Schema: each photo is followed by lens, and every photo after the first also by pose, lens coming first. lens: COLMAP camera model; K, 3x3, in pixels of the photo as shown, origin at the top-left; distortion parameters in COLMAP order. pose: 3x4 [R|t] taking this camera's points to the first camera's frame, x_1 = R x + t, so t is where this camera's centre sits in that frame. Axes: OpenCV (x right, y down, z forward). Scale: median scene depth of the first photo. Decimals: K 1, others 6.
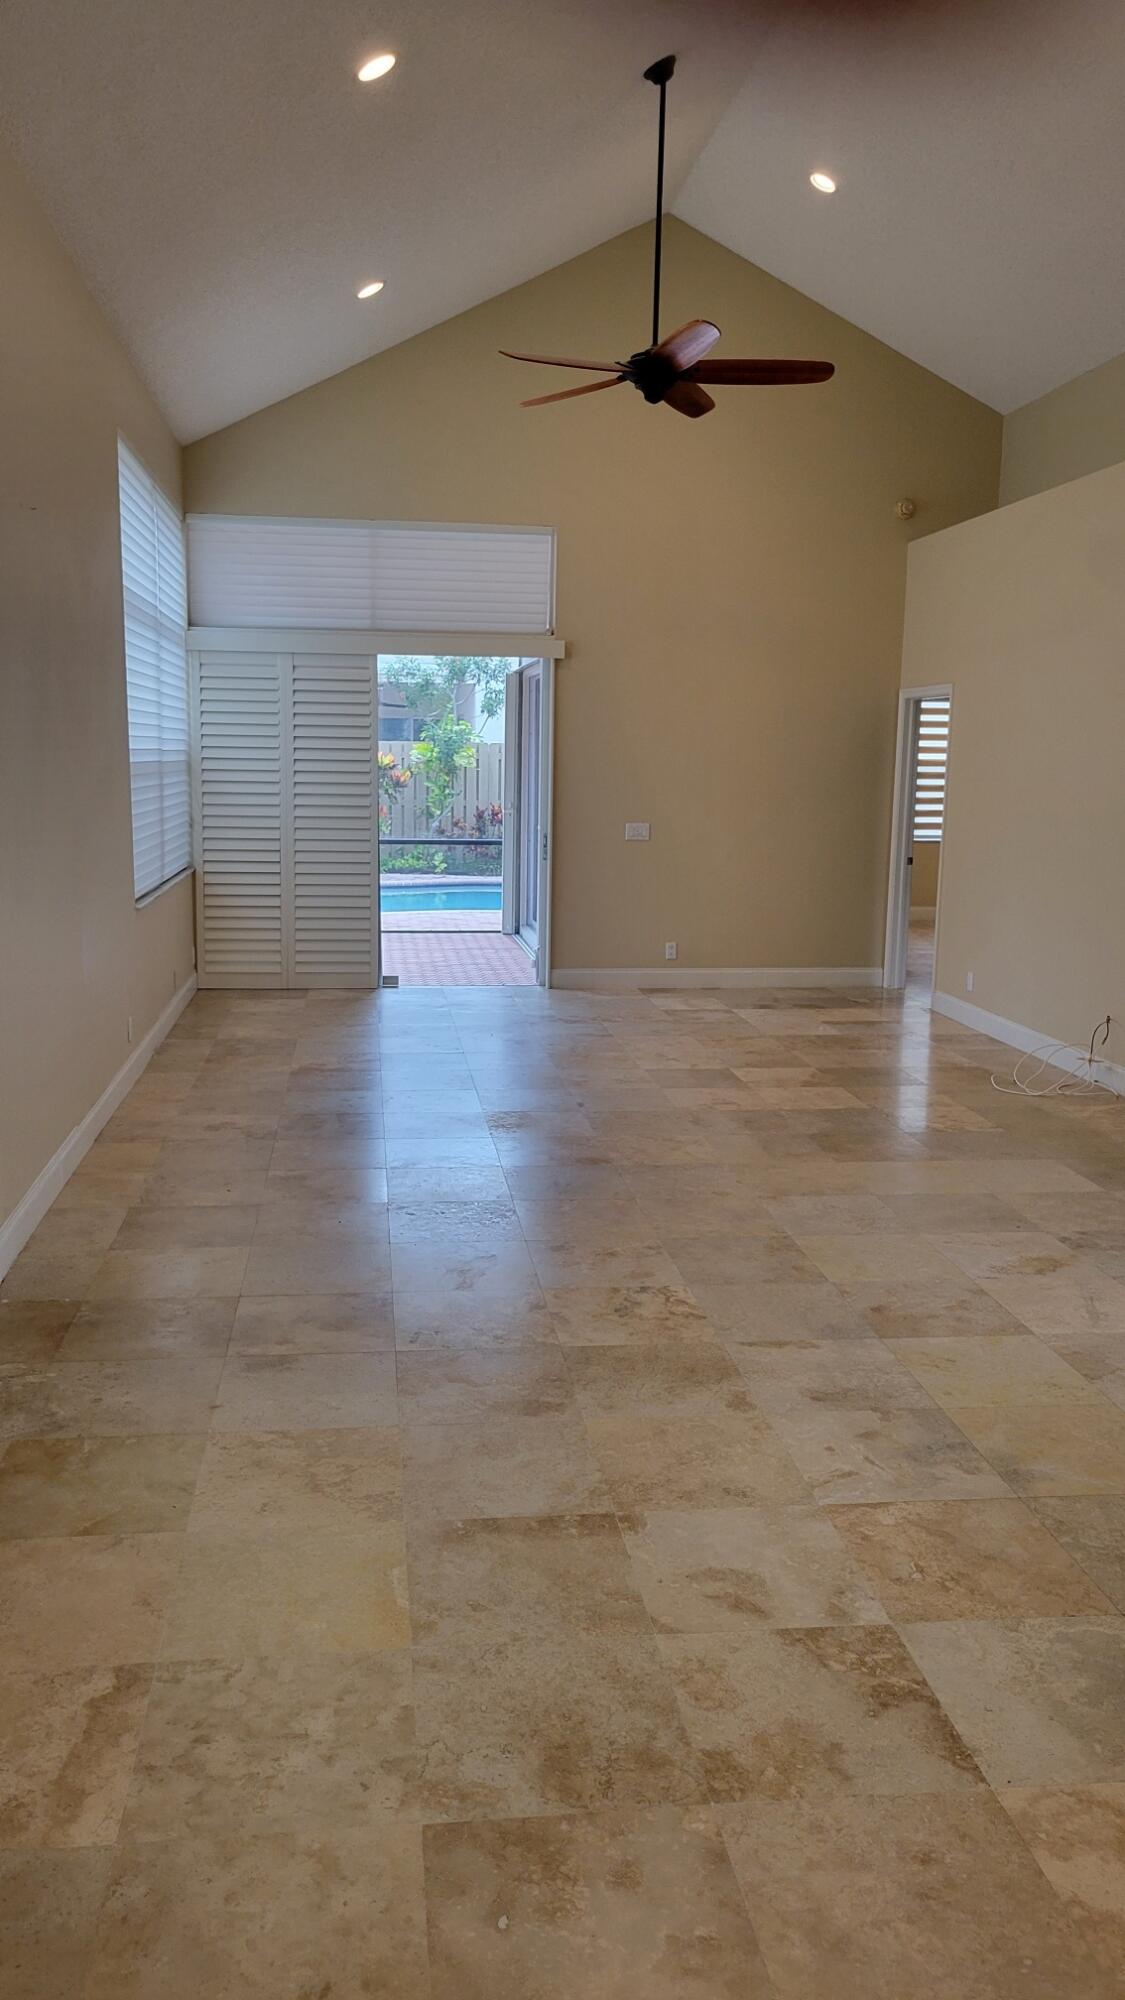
lens RADIAL K [[1500.3, 0, 485.4], [0, 1500.3, 987.9], [0, 0, 1]] dist [0.037191, -0.005893]
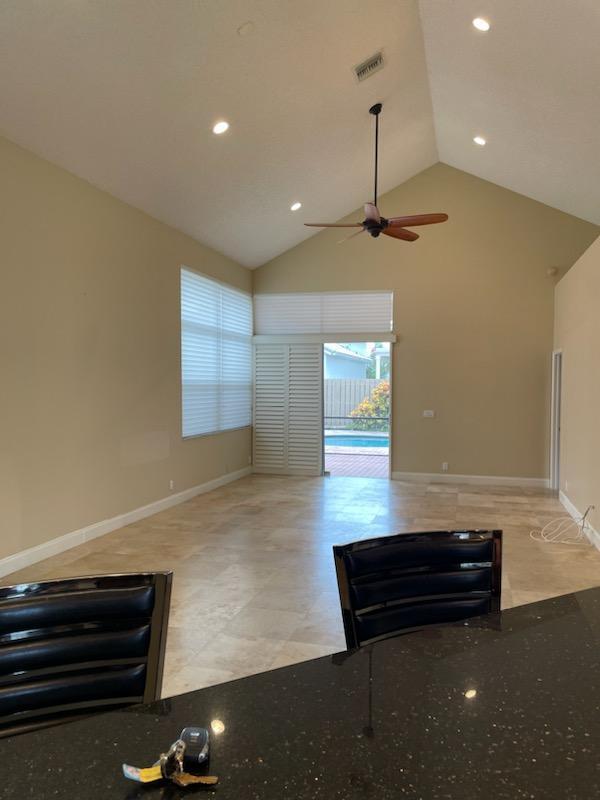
lens RADIAL K [[593.9, 0, 300.0], [0, 593.9, 400.0], [0, 0, 1]] dist [0.072823, -0.060830]
pose [[0.930384, 0.001498, -0.366584, 0.258972], [-0.050195, 0.991094, -0.123343, -0.001555], [0.363134, 0.133157, 0.922173, 0.074170]]
